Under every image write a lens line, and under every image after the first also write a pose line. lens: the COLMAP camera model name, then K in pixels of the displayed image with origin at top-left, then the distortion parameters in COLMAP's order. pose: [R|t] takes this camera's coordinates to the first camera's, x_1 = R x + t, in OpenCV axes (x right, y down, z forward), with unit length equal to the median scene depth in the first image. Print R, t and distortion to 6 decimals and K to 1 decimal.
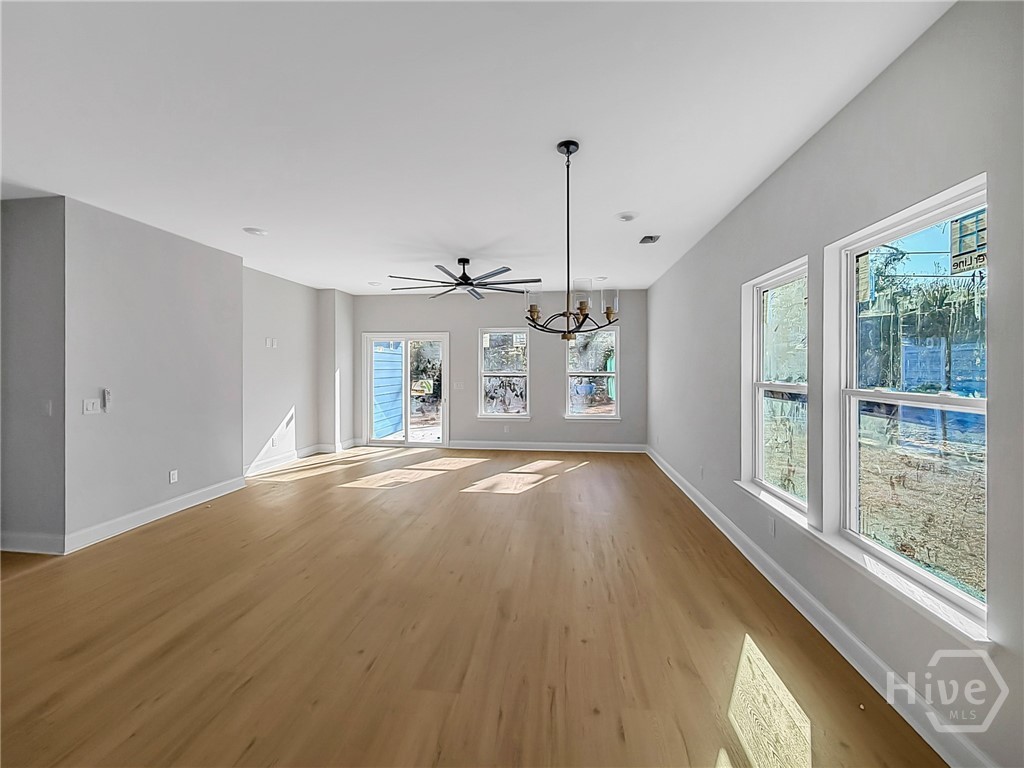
lens RADIAL K [[418.8, 0, 512.9], [0, 418.8, 366.8], [0, 0, 1]] dist [0.000017, 0.000020]
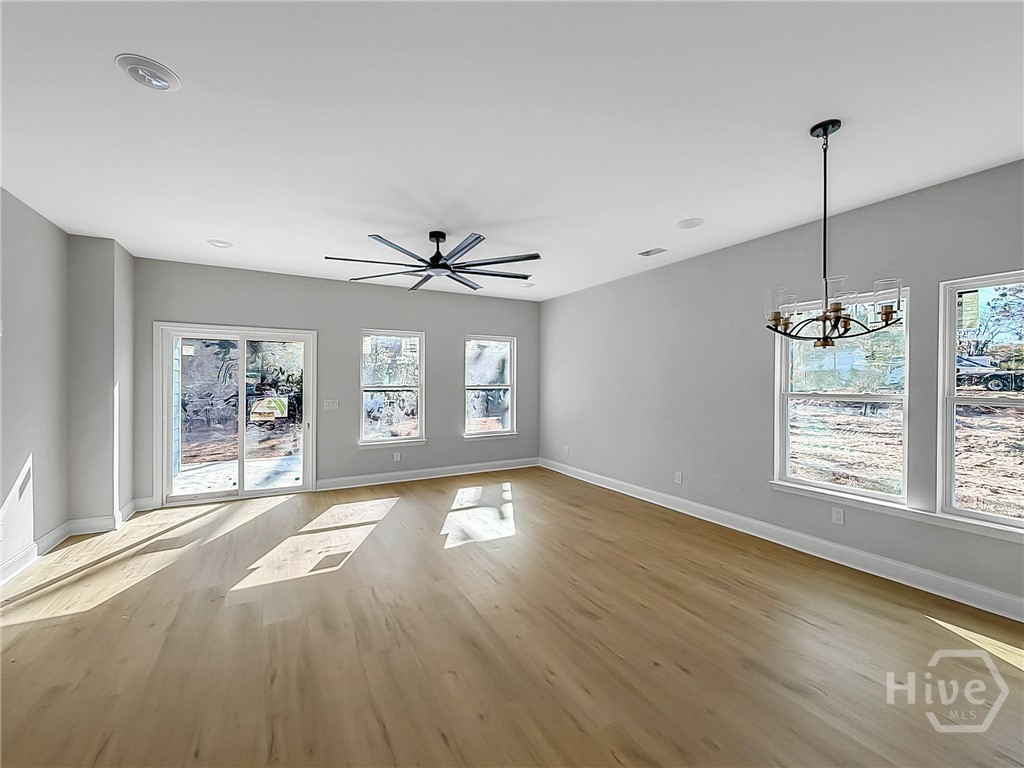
lens RADIAL K [[419.2, 0, 512.2], [0, 419.2, 370.6], [0, 0, 1]] dist [0.000221, 0.000079]
pose [[0.816822, 0.015579, 0.576680, -0.295307], [-0.000657, 0.999660, -0.026074, 0.005138], [-0.576890, 0.020919, 0.816554, 0.212786]]
